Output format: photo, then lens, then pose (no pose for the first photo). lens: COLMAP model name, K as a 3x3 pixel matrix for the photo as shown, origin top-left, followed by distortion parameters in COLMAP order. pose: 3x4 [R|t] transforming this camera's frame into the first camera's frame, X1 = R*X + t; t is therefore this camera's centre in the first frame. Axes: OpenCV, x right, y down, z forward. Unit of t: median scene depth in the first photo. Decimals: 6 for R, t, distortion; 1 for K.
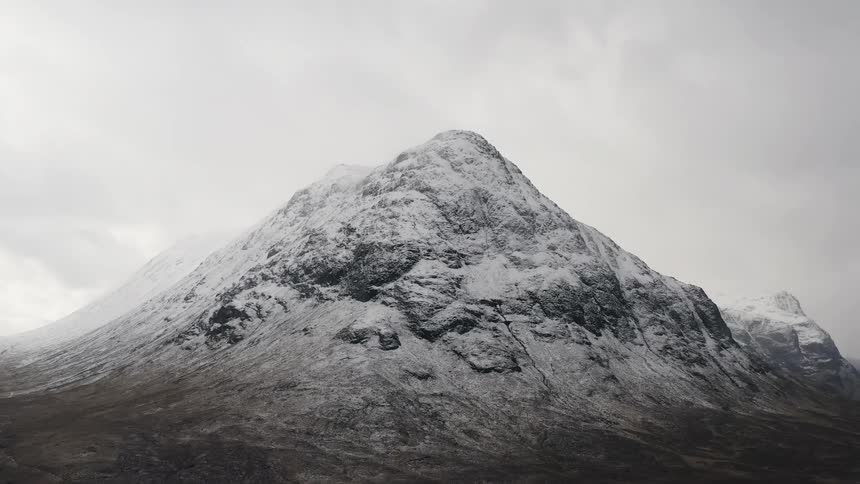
lens RADIAL K [[965.7, 0, 430.0], [0, 965.7, 242.0], [0, 0, 1]] dist [-0.176421, -0.003672]
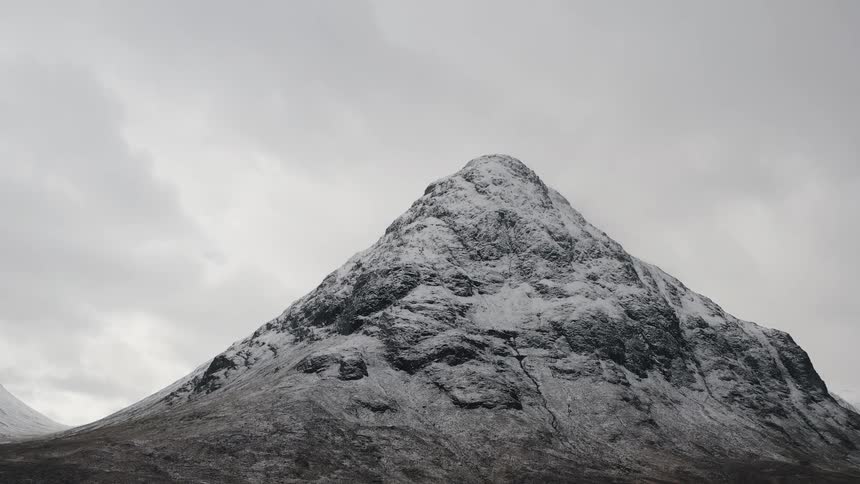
lens RADIAL K [[965.7, 0, 430.0], [0, 965.7, 242.0], [0, 0, 1]] dist [-0.176421, -0.003672]
pose [[0.991918, -0.018484, -0.125530, 0.098238], [0.003802, 0.993218, -0.116206, 0.074249], [0.126827, 0.114790, 0.985260, 0.187497]]
